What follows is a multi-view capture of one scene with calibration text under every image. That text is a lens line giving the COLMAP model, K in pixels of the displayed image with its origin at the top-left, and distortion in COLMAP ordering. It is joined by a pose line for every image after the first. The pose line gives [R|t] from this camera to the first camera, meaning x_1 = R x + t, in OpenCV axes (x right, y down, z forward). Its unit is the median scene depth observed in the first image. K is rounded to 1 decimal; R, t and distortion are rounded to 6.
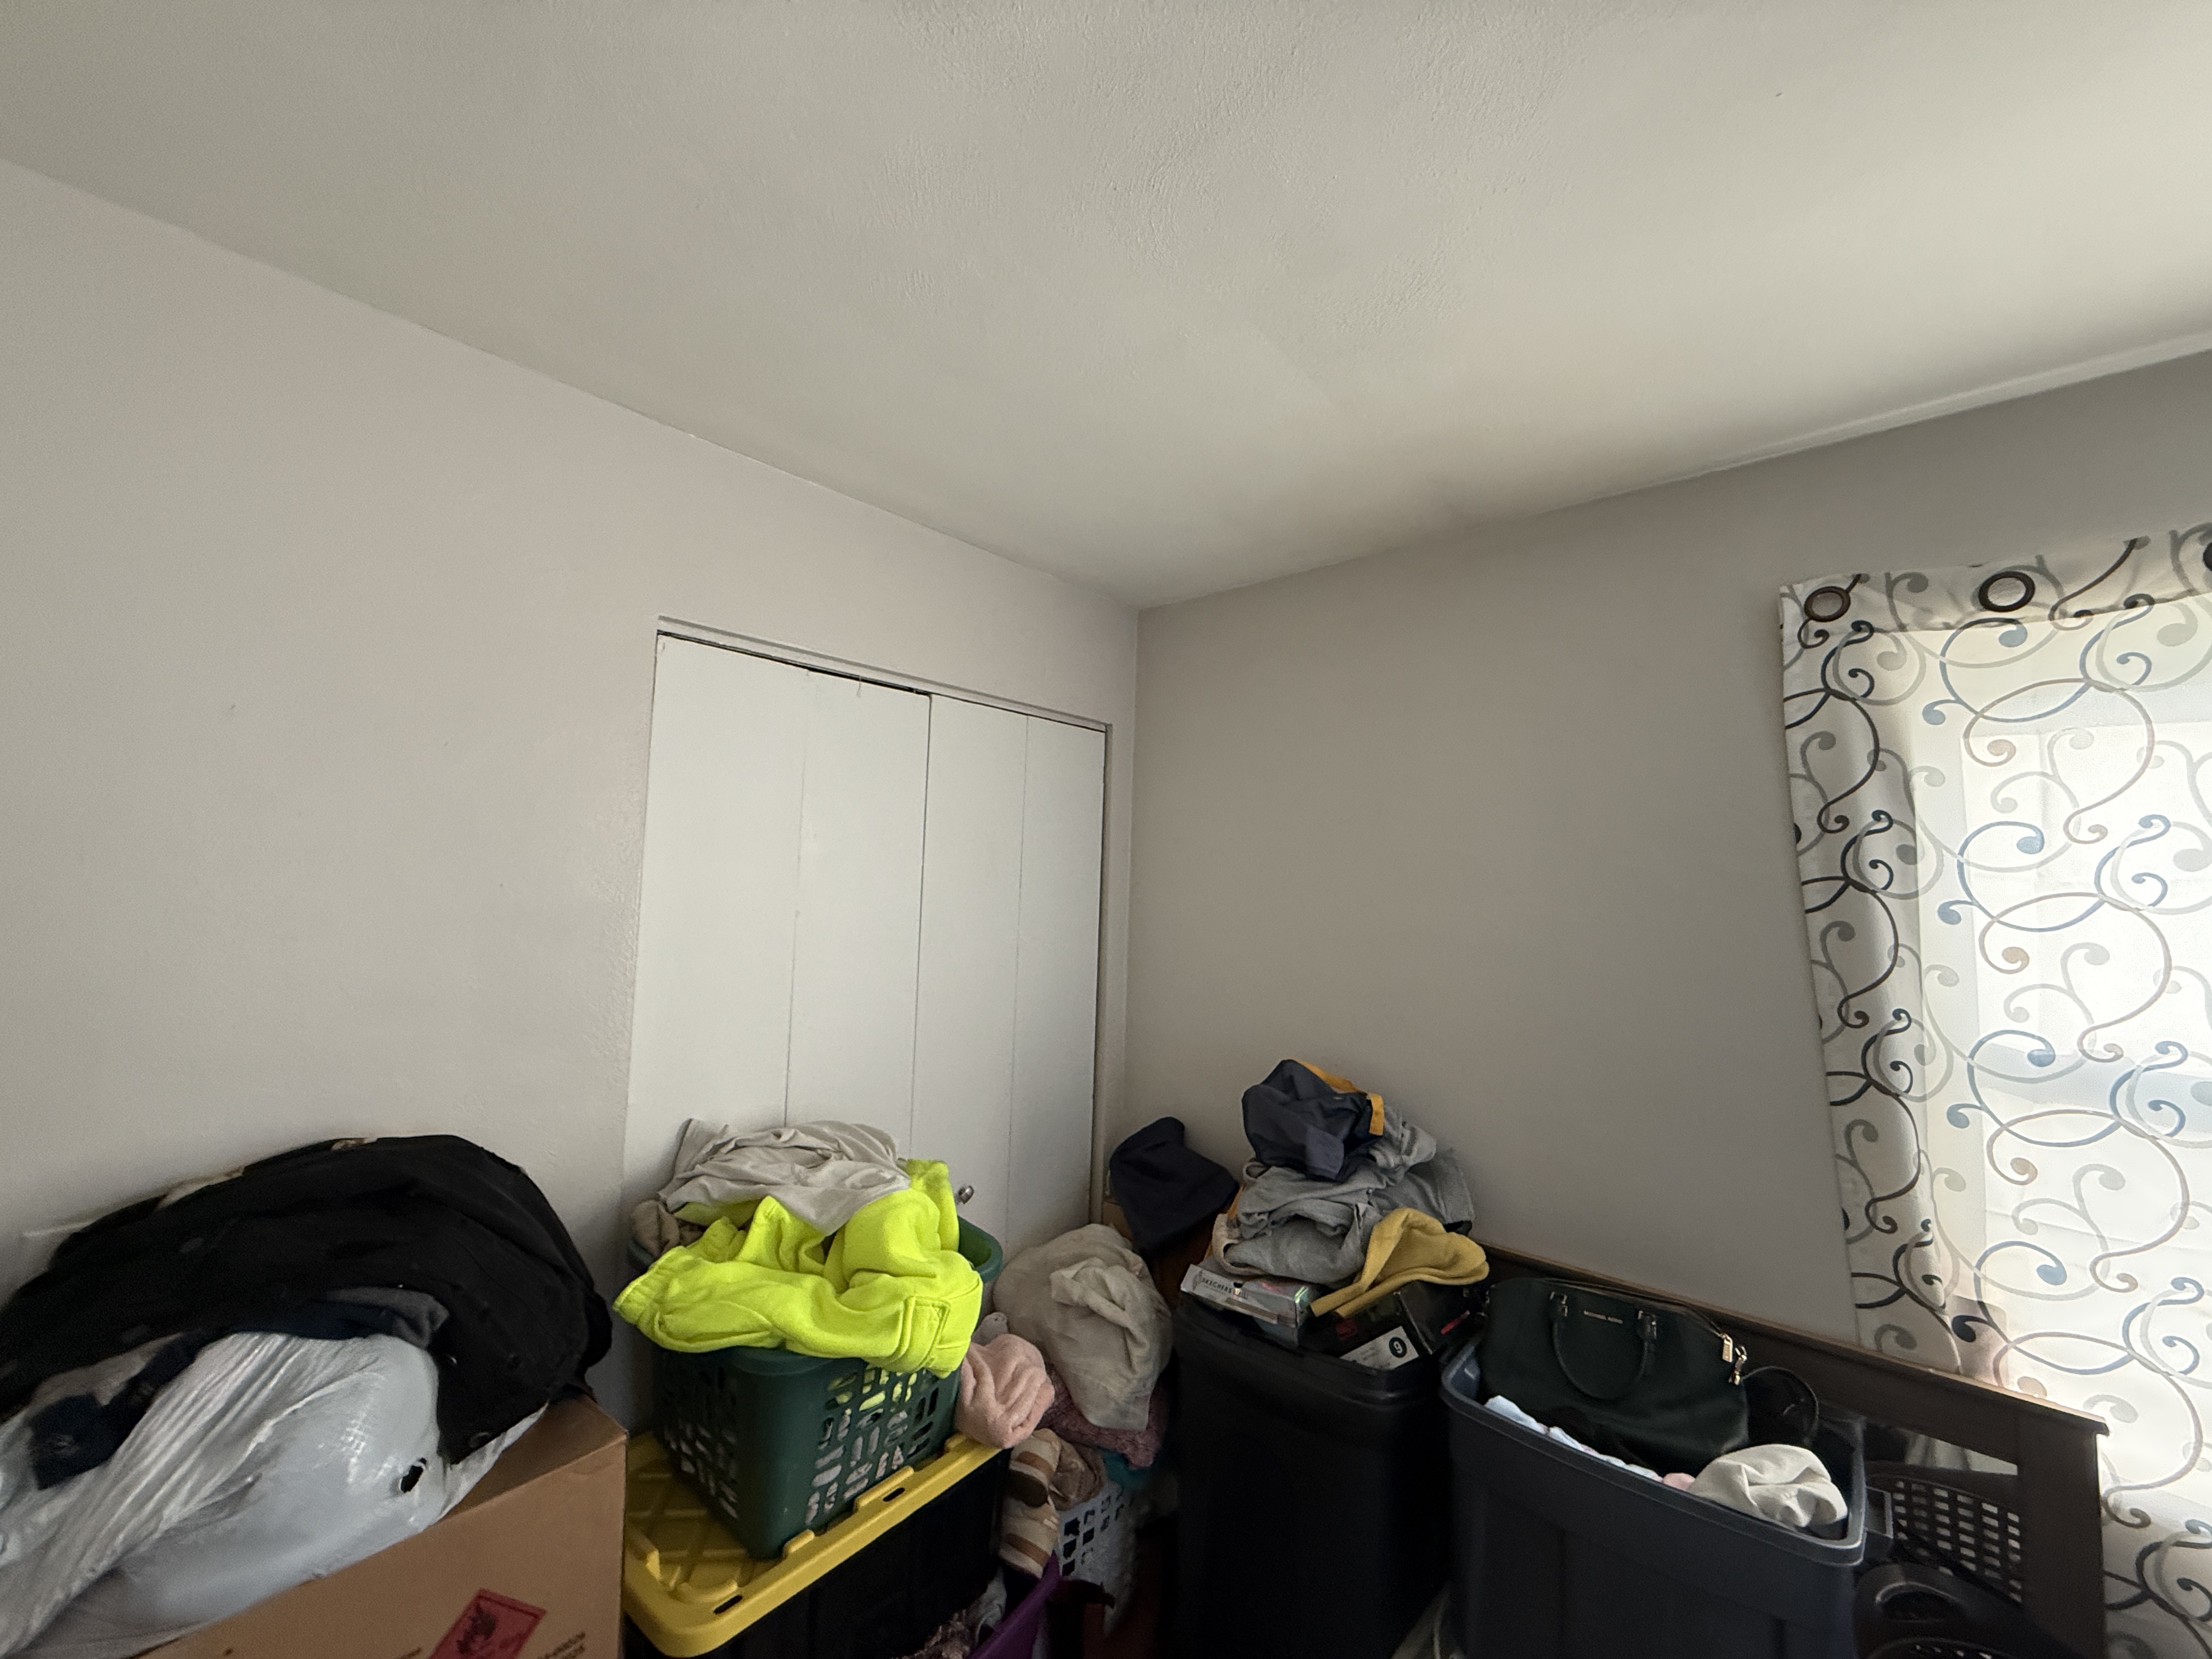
lens RADIAL K [[873.2, 0, 1092.2], [0, 873.2, 831.5], [0, 0, 1]] dist [0.000279, -0.000518]
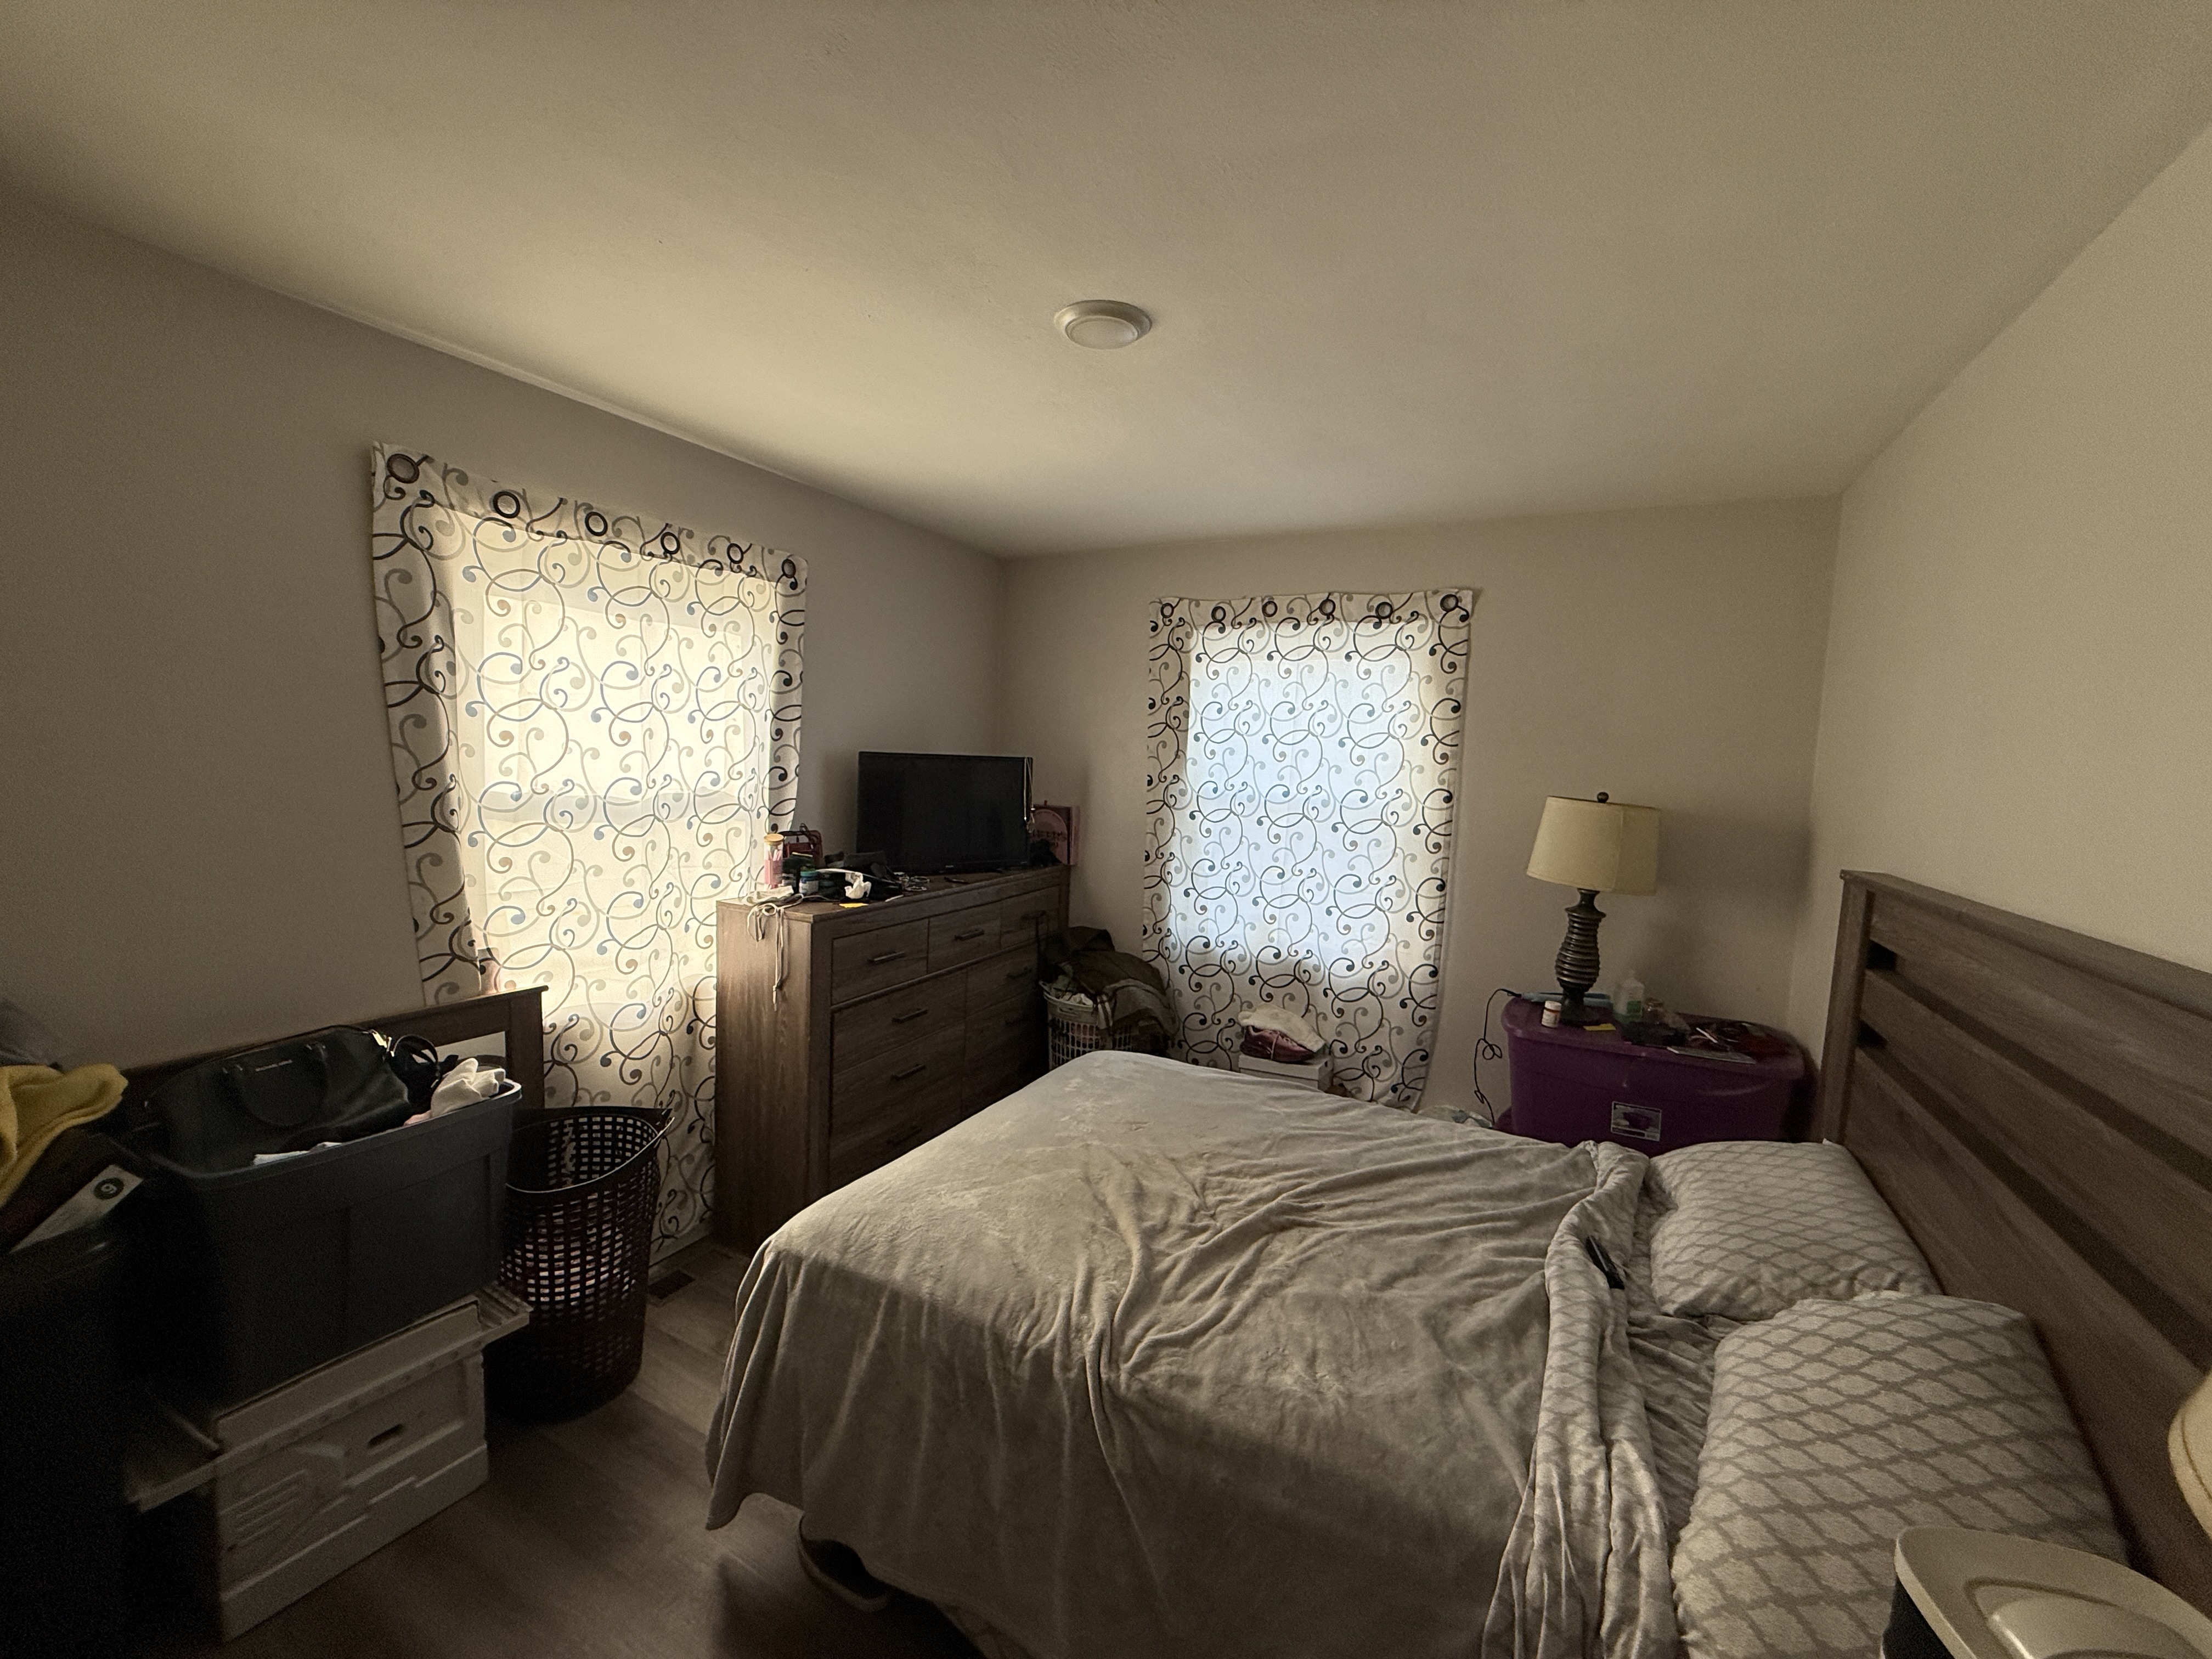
lens RADIAL K [[873.2, 0, 1092.2], [0, 873.2, 831.5], [0, 0, 1]] dist [0.000279, -0.000518]
pose [[-0.218464, -0.122647, 0.968107, -0.752583], [-0.105029, 0.989263, 0.101626, 0.035874], [-0.970176, -0.079477, -0.229000, 0.281104]]
